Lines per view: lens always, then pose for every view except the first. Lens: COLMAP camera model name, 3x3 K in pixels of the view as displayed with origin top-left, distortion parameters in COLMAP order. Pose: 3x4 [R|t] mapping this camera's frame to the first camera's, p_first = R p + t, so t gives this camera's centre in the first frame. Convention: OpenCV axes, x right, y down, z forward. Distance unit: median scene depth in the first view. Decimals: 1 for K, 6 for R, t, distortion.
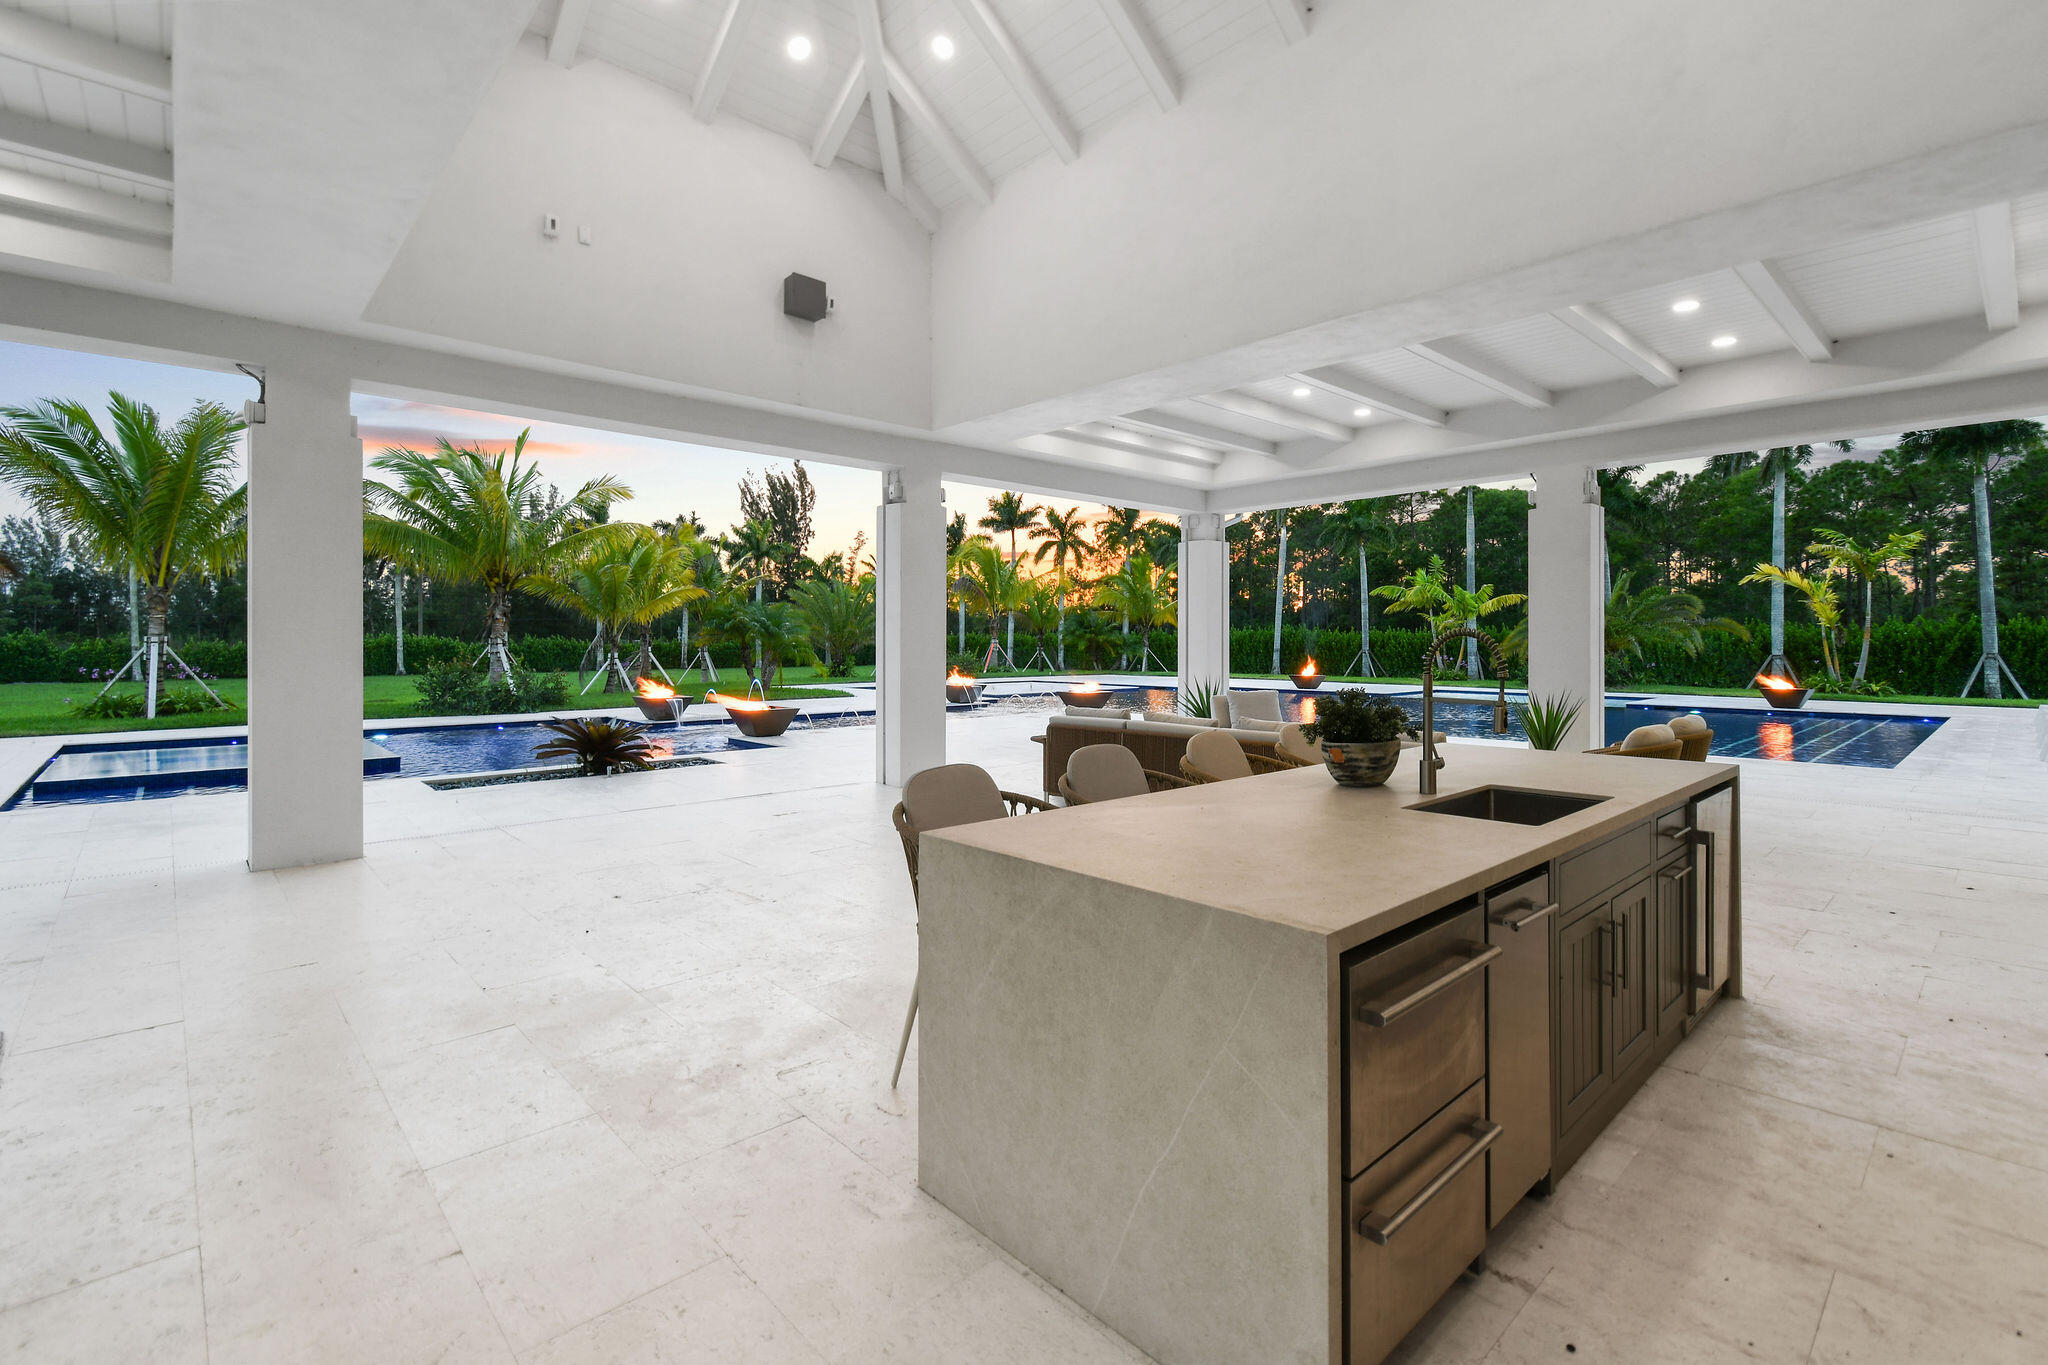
lens RADIAL K [[907.7, 0, 1018.1], [0, 907.7, 631.0], [0, 0, 1]] dist [0.001403, -0.000835]
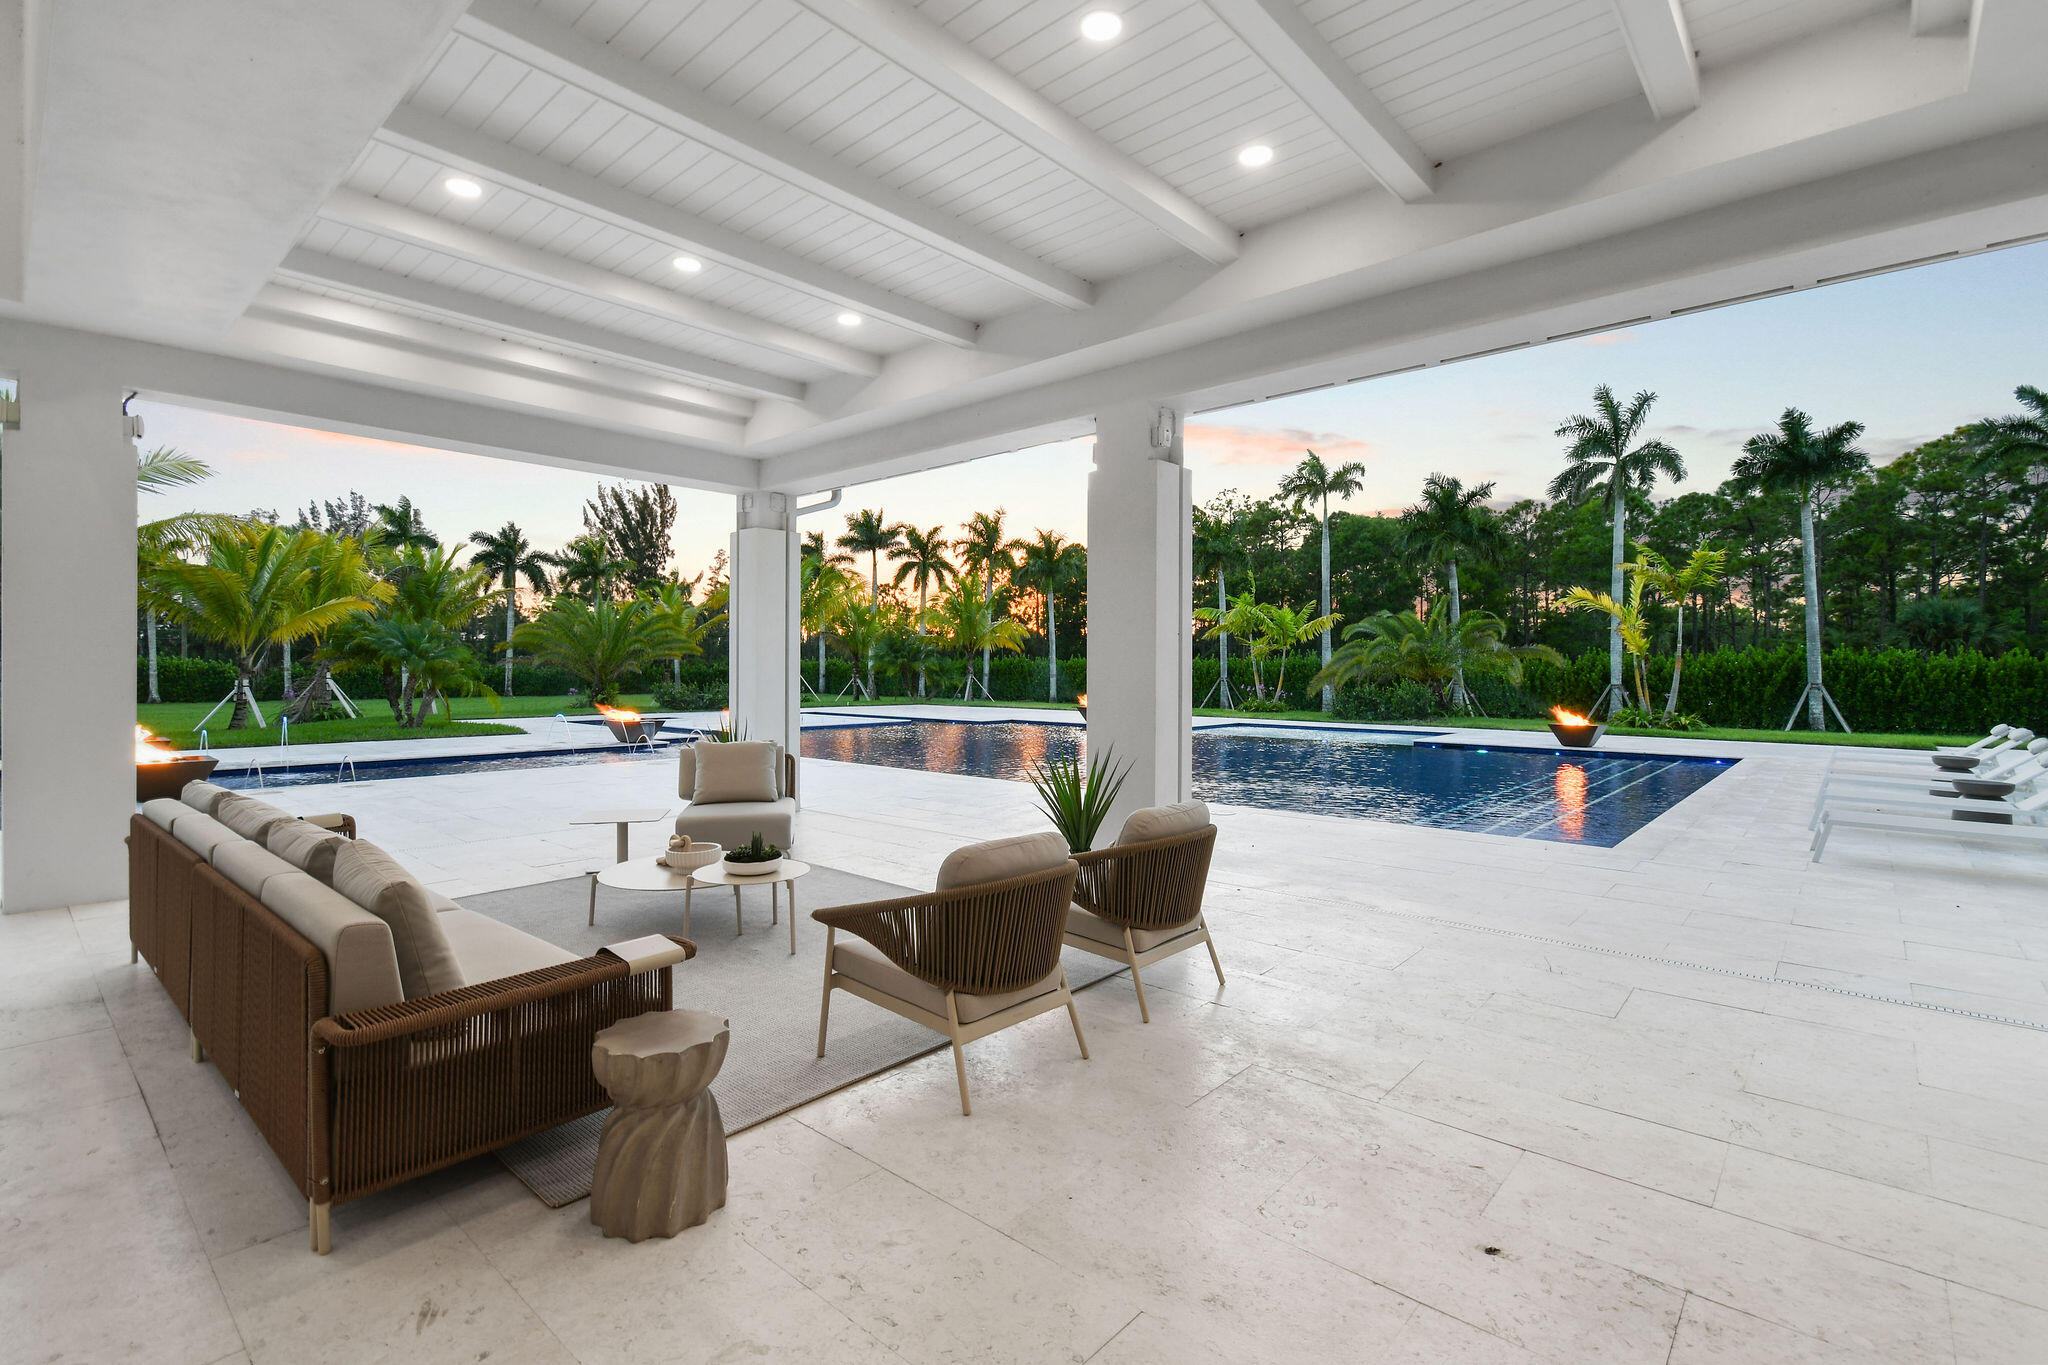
lens RADIAL K [[901.6, 0, 1023.5], [0, 901.6, 657.0], [0, 0, 1]] dist [0.002147, 0.000185]
pose [[0.996211, 0.004791, 0.086836, 0.102510], [-0.004681, 0.999988, -0.001466, 0.000898], [-0.086842, 0.001054, 0.996222, 0.076962]]
